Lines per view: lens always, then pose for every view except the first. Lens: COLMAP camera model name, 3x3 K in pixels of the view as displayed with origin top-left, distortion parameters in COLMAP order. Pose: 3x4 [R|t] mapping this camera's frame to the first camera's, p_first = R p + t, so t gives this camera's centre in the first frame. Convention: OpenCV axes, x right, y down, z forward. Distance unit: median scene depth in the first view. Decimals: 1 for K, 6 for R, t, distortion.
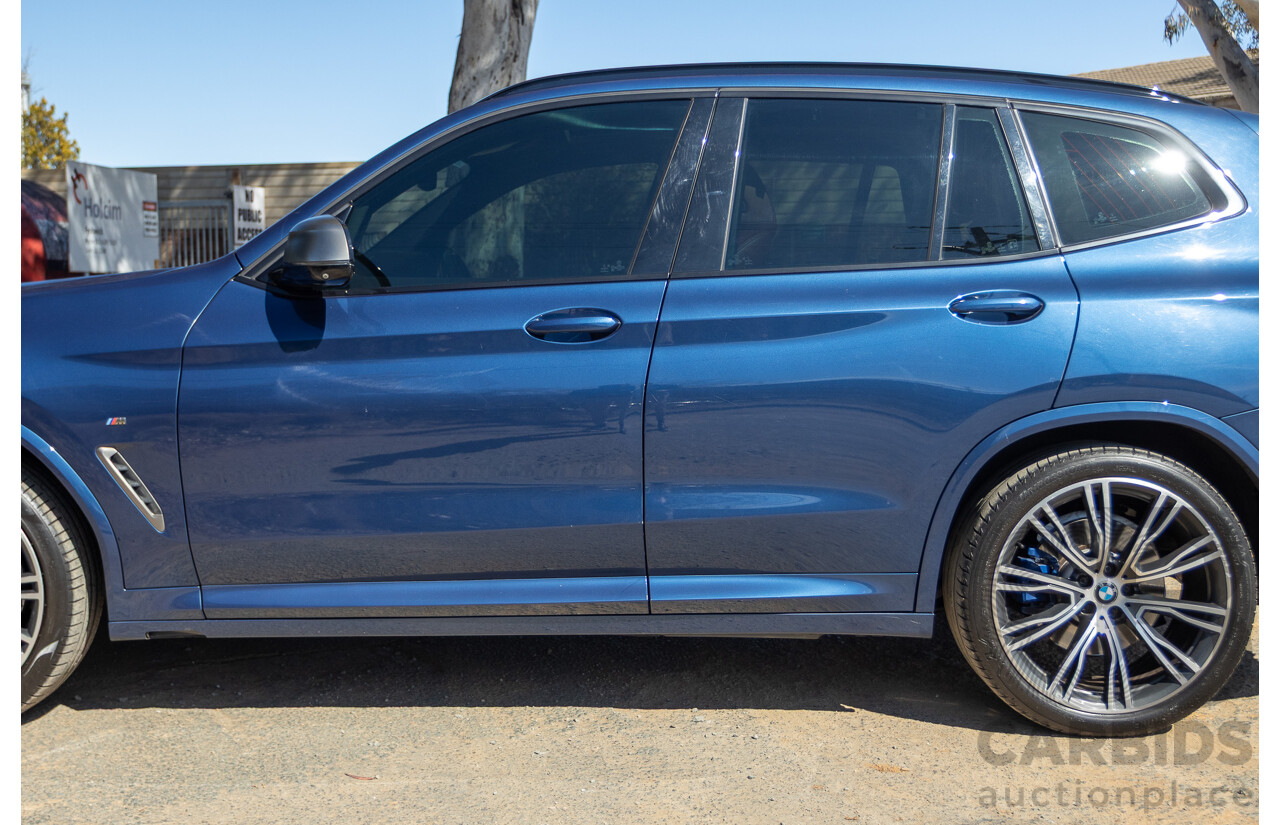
lens RADIAL K [[1445.8, 0, 640.0], [0, 1445.8, 412.5], [0, 0, 1]] dist [0.003726, -0.038739]
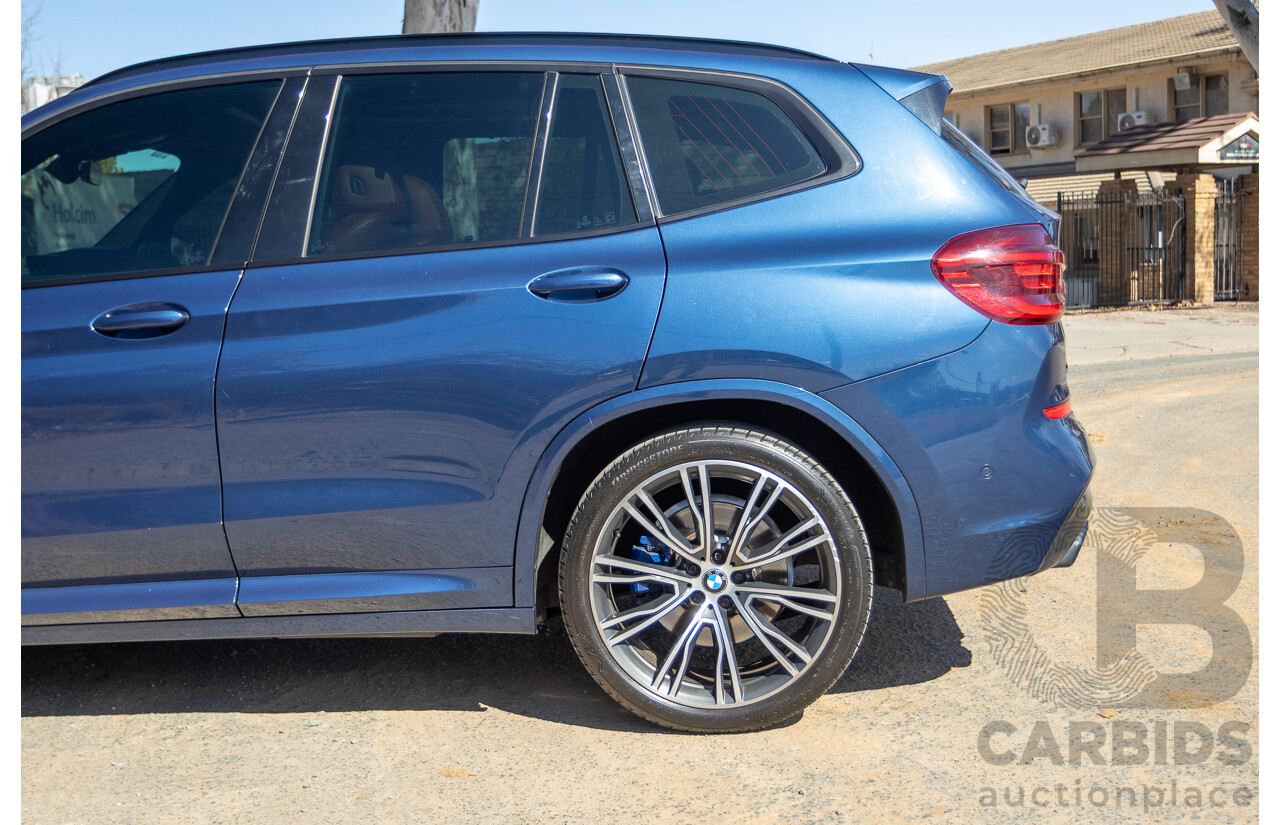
lens RADIAL K [[1445.8, 0, 640.0], [0, 1445.8, 412.5], [0, 0, 1]] dist [0.003726, -0.038739]
pose [[0.998265, -0.034217, -0.047909, 0.319072], [0.034927, 0.999291, 0.014052, -0.001044], [0.047394, -0.015701, 0.998753, 0.051189]]
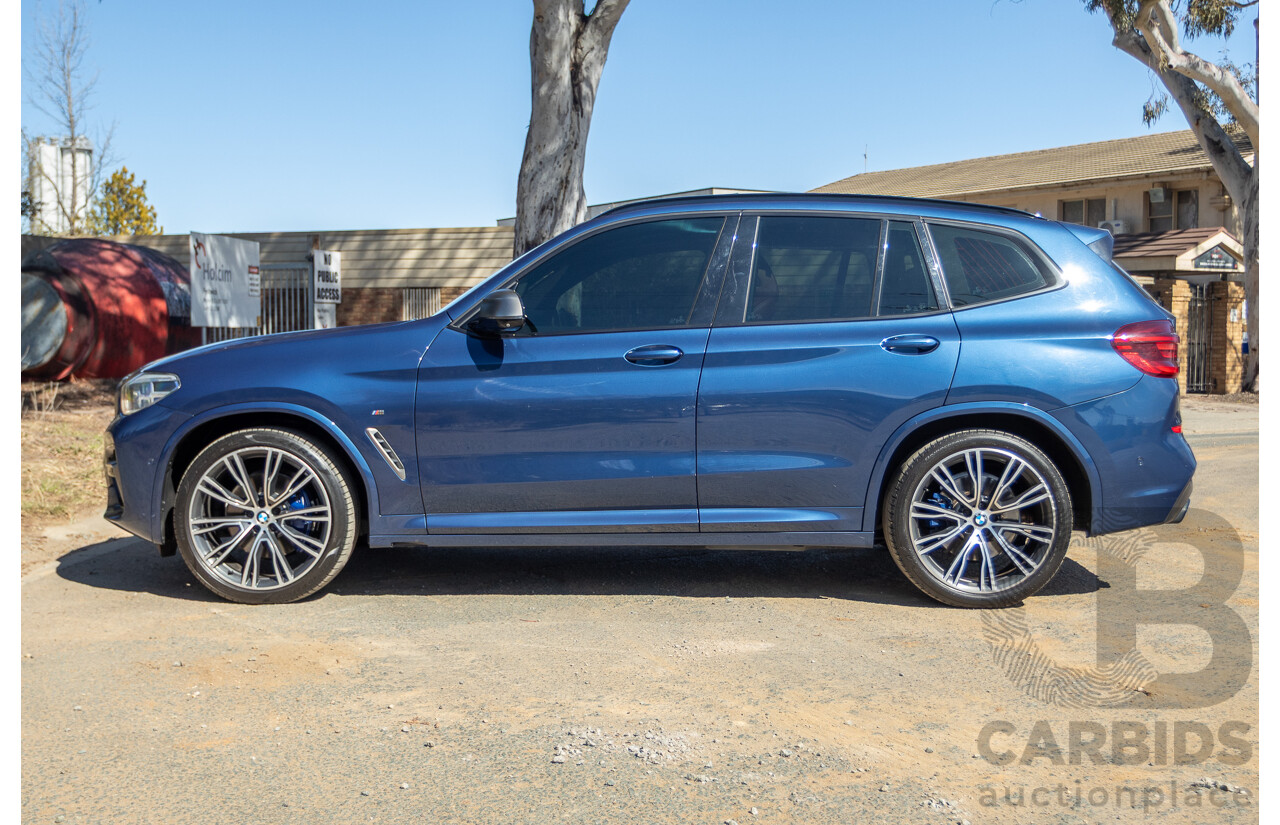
lens RADIAL K [[1418.7, 0, 640.0], [0, 1418.7, 412.5], [0, 0, 1]] dist [-0.014677, -0.017248]
pose [[0.999697, 0.001919, -0.024555, -0.021133], [-0.002844, 0.999285, -0.037702, 0.064533], [0.024465, 0.037761, 0.998987, -0.600696]]
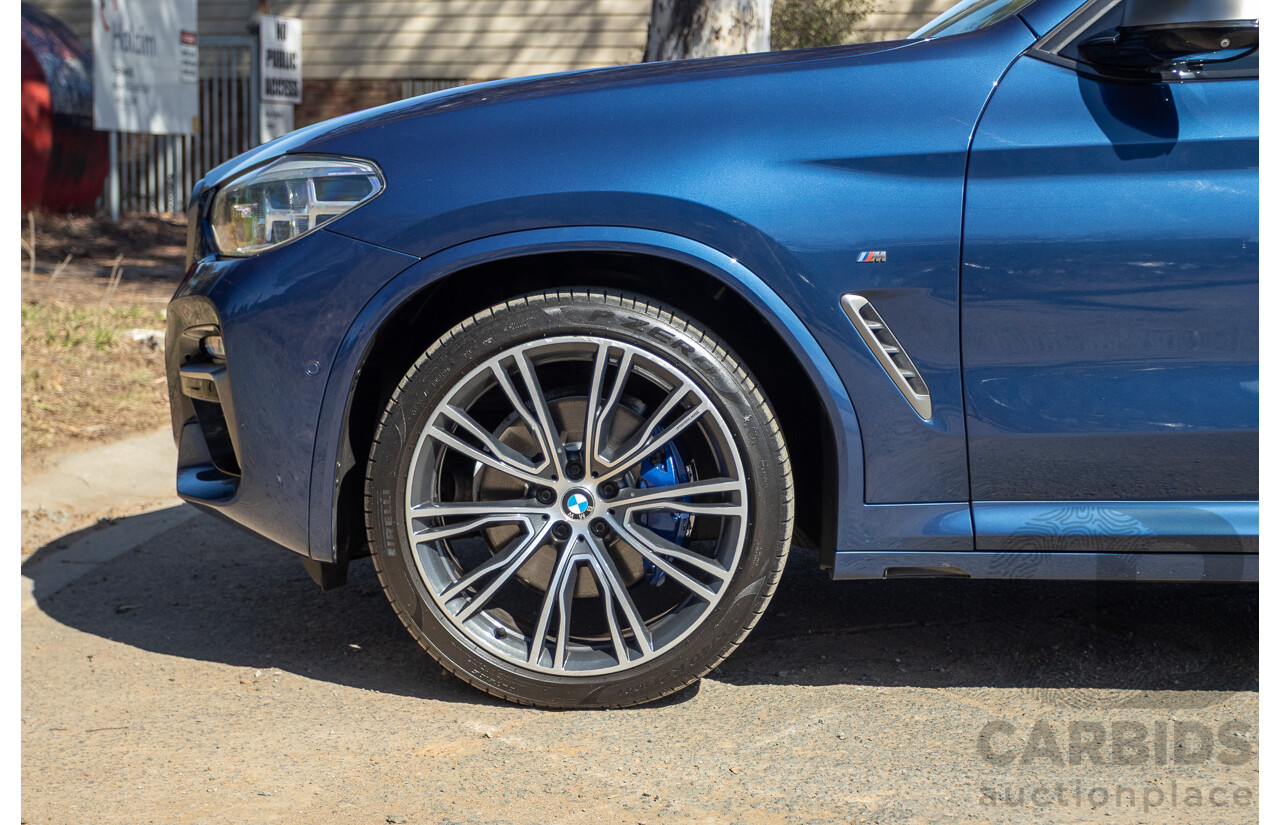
lens RADIAL K [[2133.1, 0, 631.7], [0, 2133.1, 401.3], [0, 0, 1]] dist [-0.039156, 0.053600]
pose [[0.998800, 0.017636, -0.045684, -0.416028], [-0.016981, 0.999748, 0.014695, 0.059848], [0.045931, -0.013902, 0.998848, -0.014757]]
